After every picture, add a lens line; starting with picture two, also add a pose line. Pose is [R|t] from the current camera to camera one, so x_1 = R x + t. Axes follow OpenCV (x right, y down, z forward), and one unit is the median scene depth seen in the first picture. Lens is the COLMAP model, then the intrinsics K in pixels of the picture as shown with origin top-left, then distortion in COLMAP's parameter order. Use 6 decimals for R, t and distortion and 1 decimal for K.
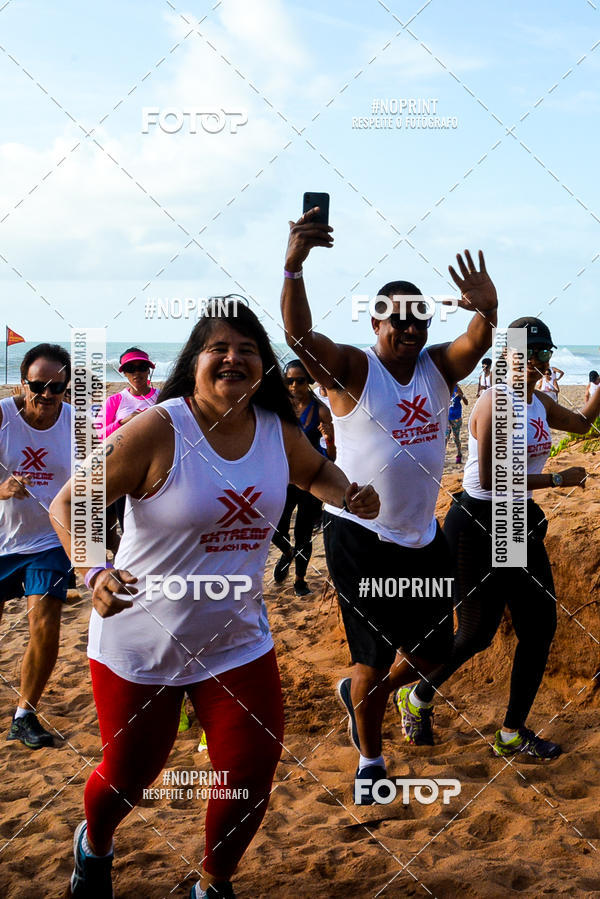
lens RADIAL K [[4578.3, 0, 303.7], [0, 4578.3, 446.6], [0, 0, 1]] dist [0.043094, 0.000000]
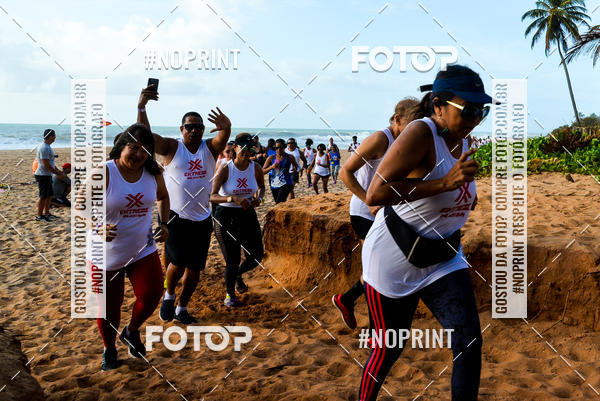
lens RADIAL K [[2661.1, 0, 301.8], [0, 2661.1, 201.4], [0, 0, 1]] dist [-0.175904, 0.000000]
pose [[0.999853, 0.014266, -0.009471, 0.034842], [-0.014185, 0.999863, 0.008518, -0.000372], [0.009591, -0.008382, 0.999919, -0.164137]]
